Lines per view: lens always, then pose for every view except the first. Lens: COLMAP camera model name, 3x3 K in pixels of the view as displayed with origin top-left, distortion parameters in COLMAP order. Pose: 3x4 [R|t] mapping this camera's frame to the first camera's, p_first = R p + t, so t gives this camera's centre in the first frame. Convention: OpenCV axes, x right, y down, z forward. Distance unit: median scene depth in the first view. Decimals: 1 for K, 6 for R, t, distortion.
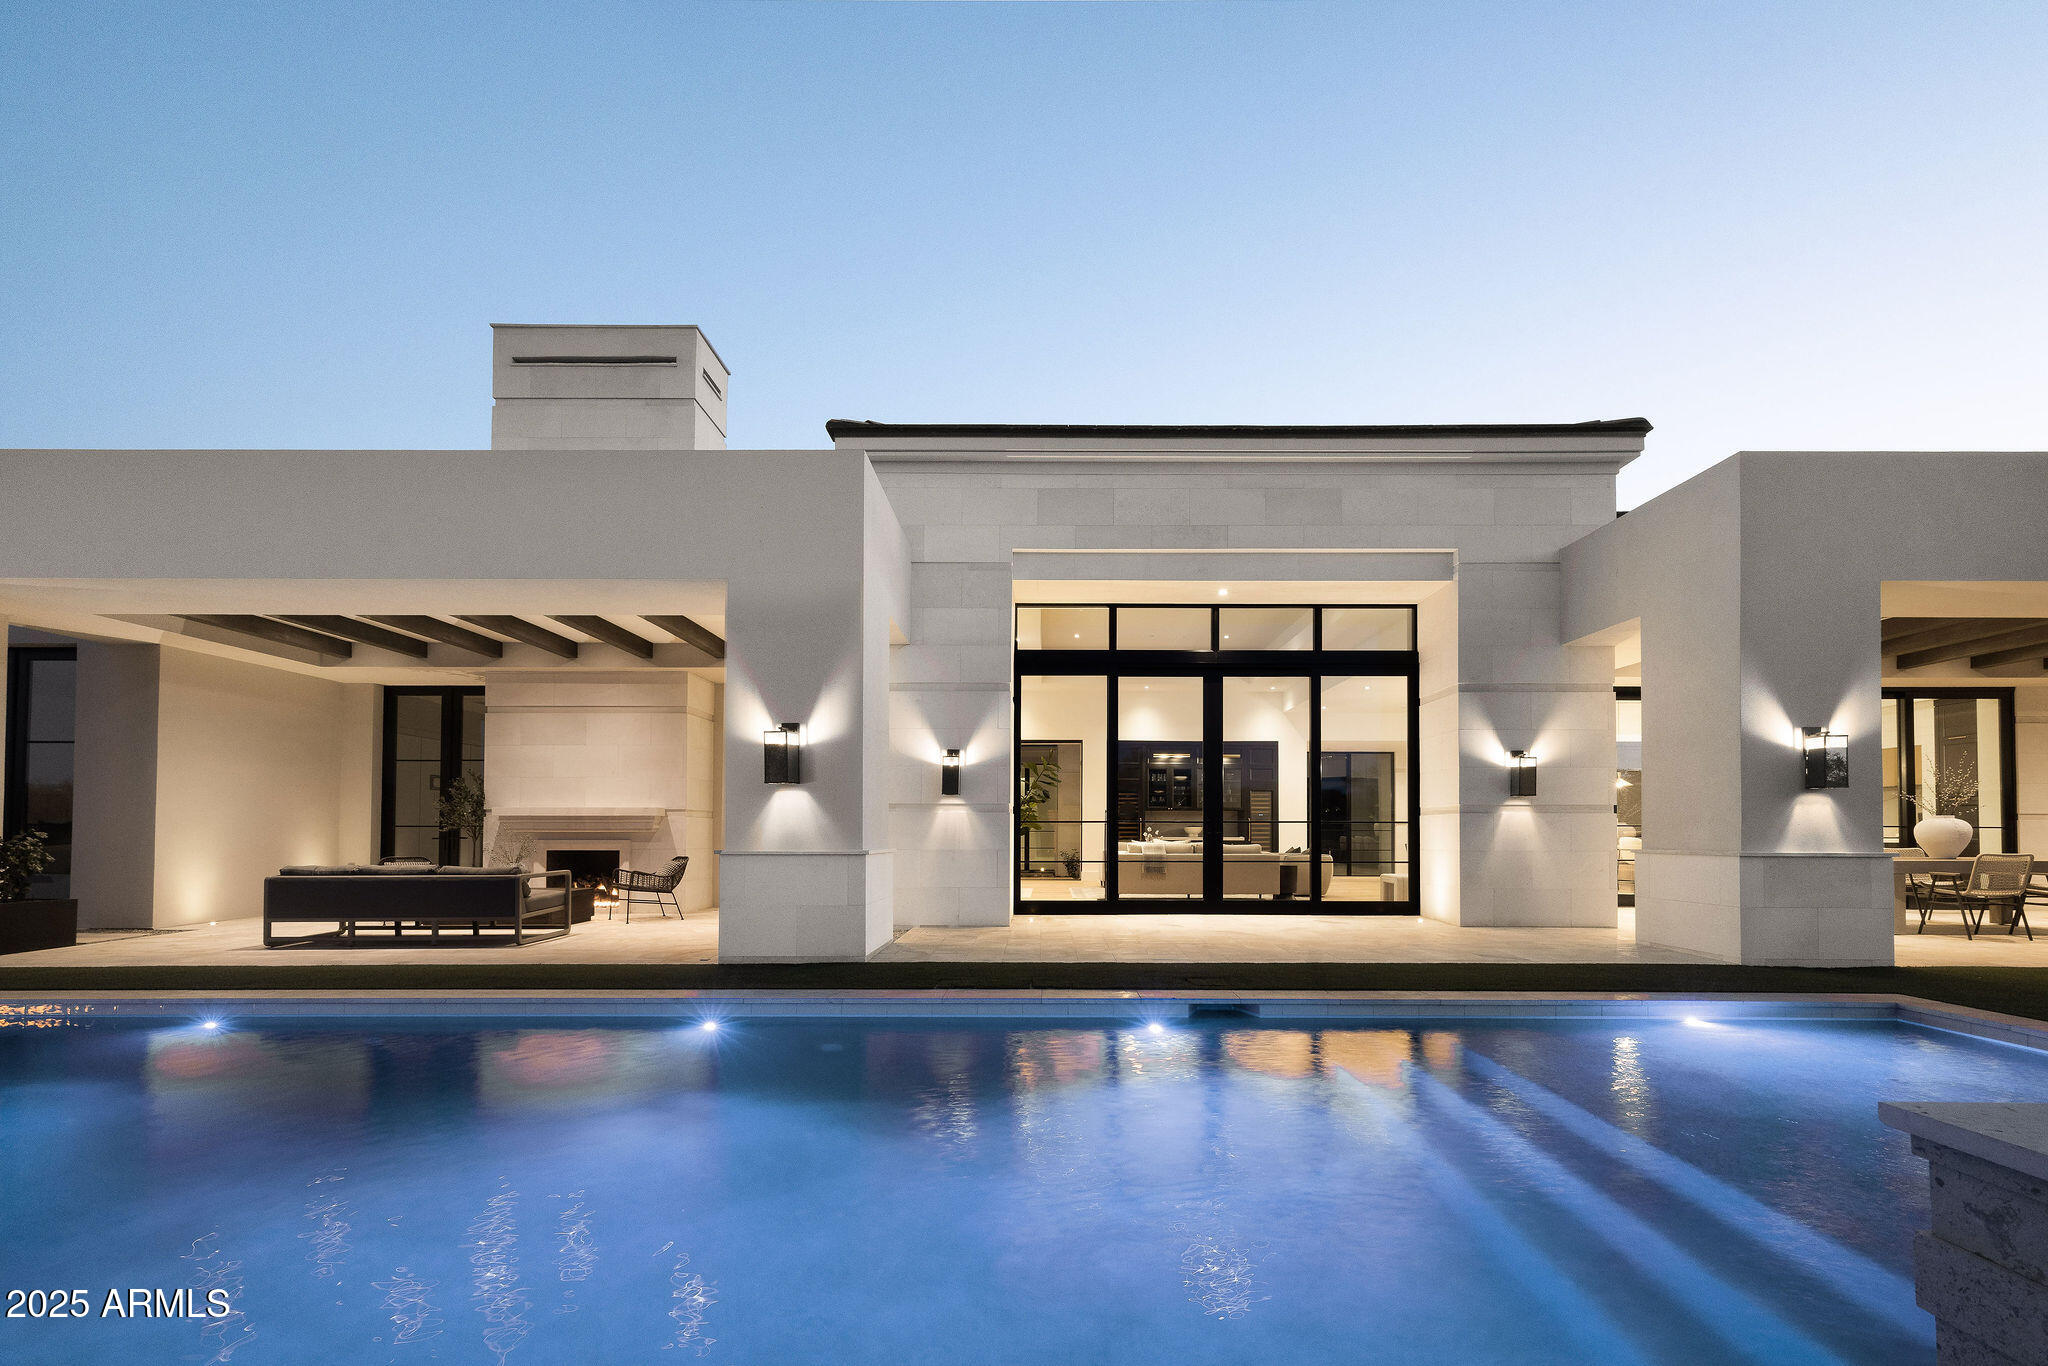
lens RADIAL K [[753.3, 0, 1023.8], [0, 753.3, 696.6], [0, 0, 1]] dist [0.007585, 0.000111]
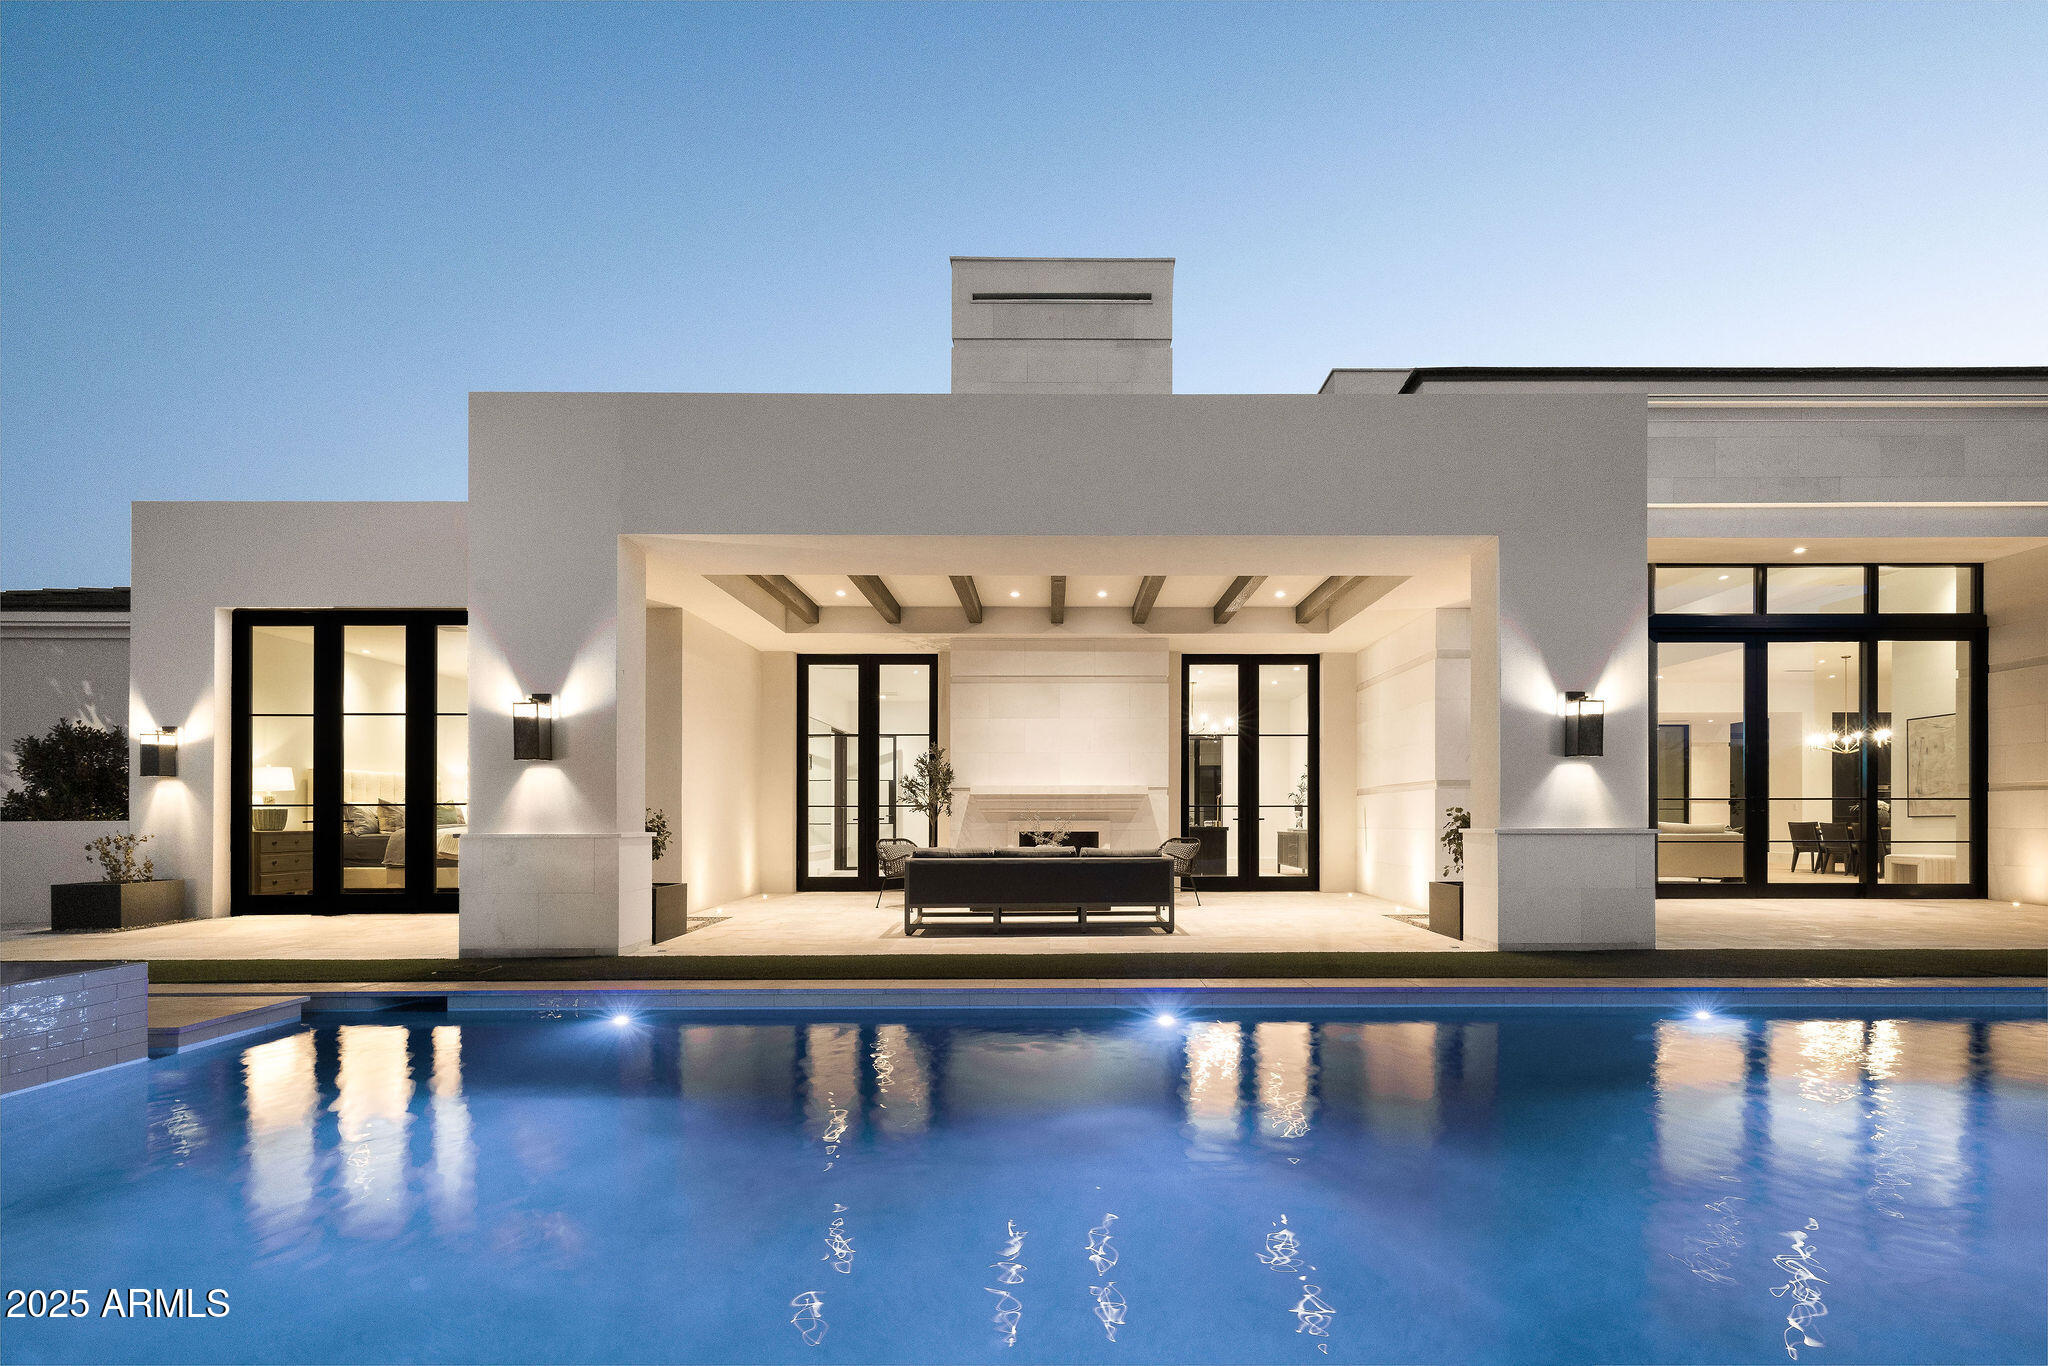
lens RADIAL K [[817.0, 0, 1024.0], [0, 817.0, 683.0], [0, 0, 1]] dist [-0.001244, 0.000151]
pose [[0.999979, -0.001927, 0.006183, -0.640173], [0.001798, 0.999781, 0.020852, 0.000953], [-0.006222, -0.020841, 0.999763, 0.004697]]
